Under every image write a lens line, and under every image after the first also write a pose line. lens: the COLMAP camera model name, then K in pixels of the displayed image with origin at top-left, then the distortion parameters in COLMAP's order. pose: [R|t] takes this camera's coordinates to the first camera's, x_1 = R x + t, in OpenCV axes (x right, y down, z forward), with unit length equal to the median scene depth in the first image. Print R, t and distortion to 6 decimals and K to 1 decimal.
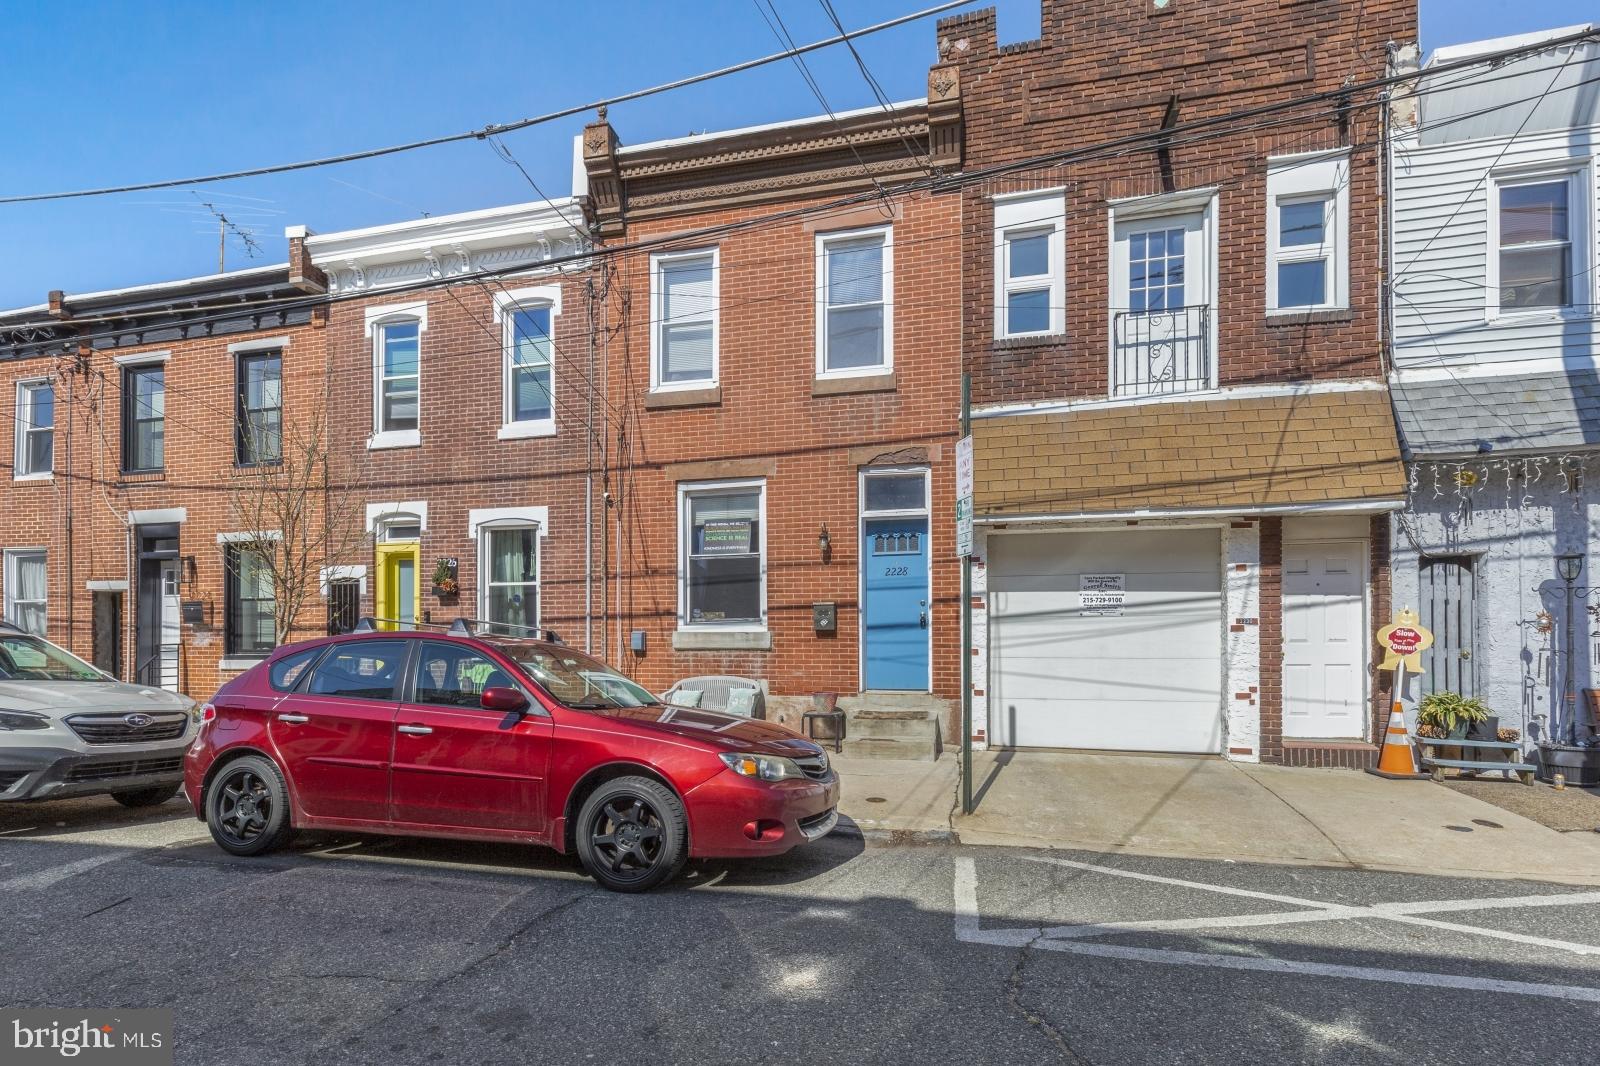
lens RADIAL K [[730.0, 0, 798.4], [0, 730.0, 634.1], [0, 0, 1]] dist [0.012371, 0.000403]
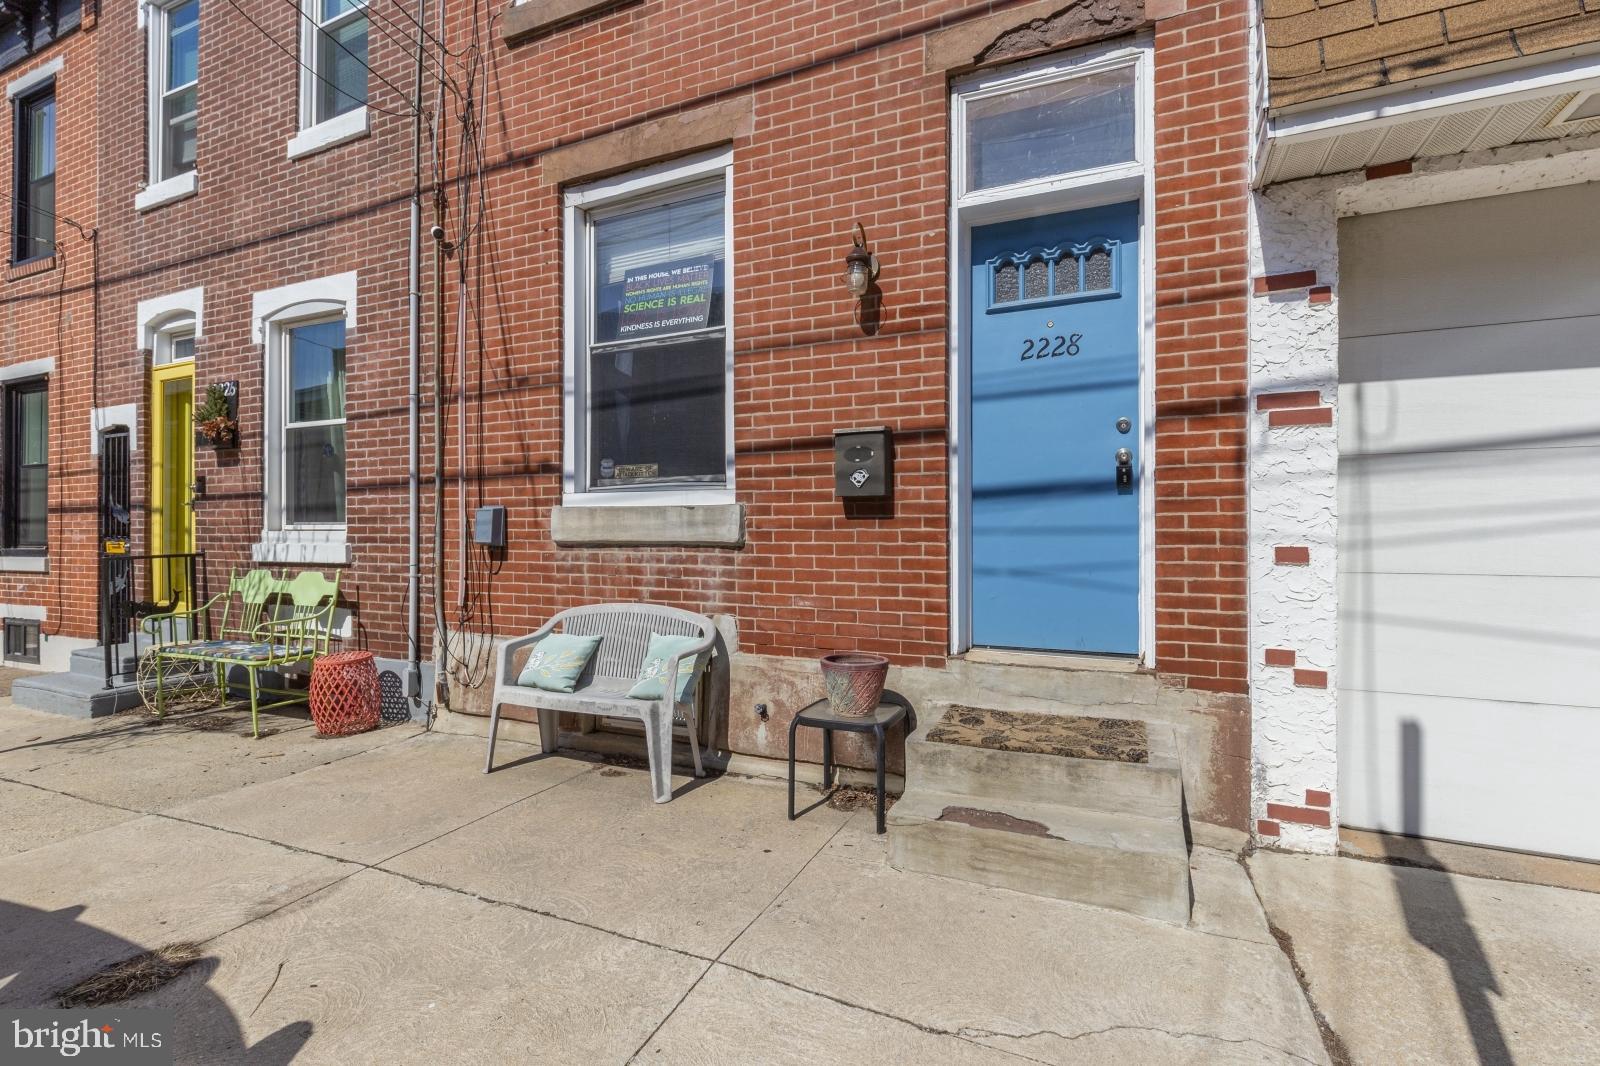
lens RADIAL K [[730.0, 0, 800.9], [0, 730.0, 529.6], [0, 0, 1]] dist [0.012371, 0.000403]
pose [[0.983968, 0.003305, -0.178313, 0.072440], [-0.004602, 0.999966, -0.006861, 0.014513], [0.178284, 0.007571, 0.983950, 0.586977]]
